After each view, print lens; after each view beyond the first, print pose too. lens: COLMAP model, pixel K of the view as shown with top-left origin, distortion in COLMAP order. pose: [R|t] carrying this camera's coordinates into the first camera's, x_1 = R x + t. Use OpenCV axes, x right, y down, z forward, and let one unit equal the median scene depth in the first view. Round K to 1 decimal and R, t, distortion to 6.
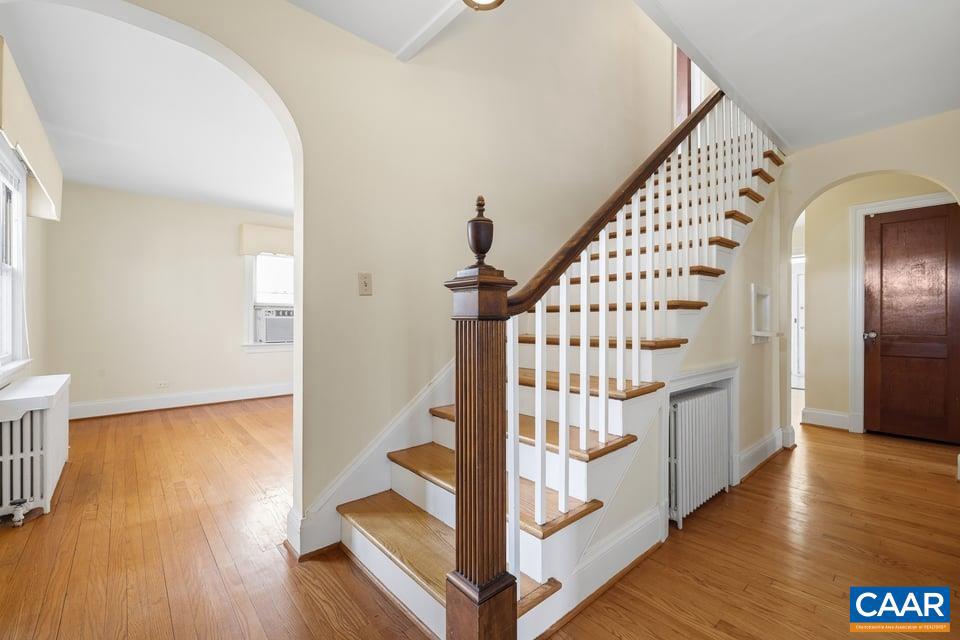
lens RADIAL K [[409.0, 0, 478.0], [0, 409.0, 319.3], [0, 0, 1]] dist [0.000663, 0.000117]
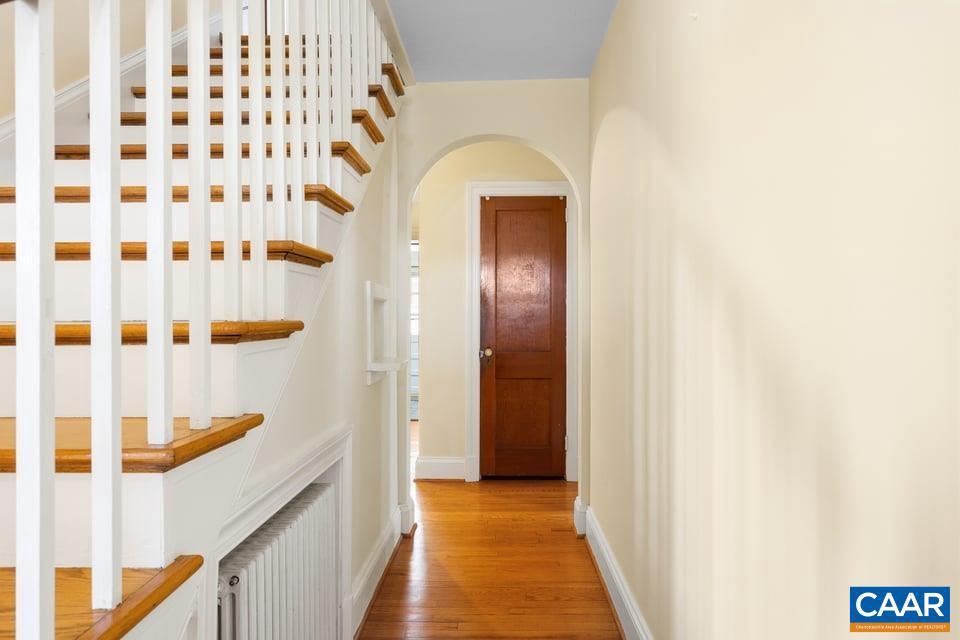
lens RADIAL K [[631.2, 0, 490.0], [0, 631.2, 318.2], [0, 0, 1]] dist [-0.001534, 0.000243]
pose [[0.682257, 0.002170, 0.731109, 0.119338], [0.001215, 0.999991, -0.004102, -0.027121], [-0.731112, 0.003686, 0.682248, 0.232950]]
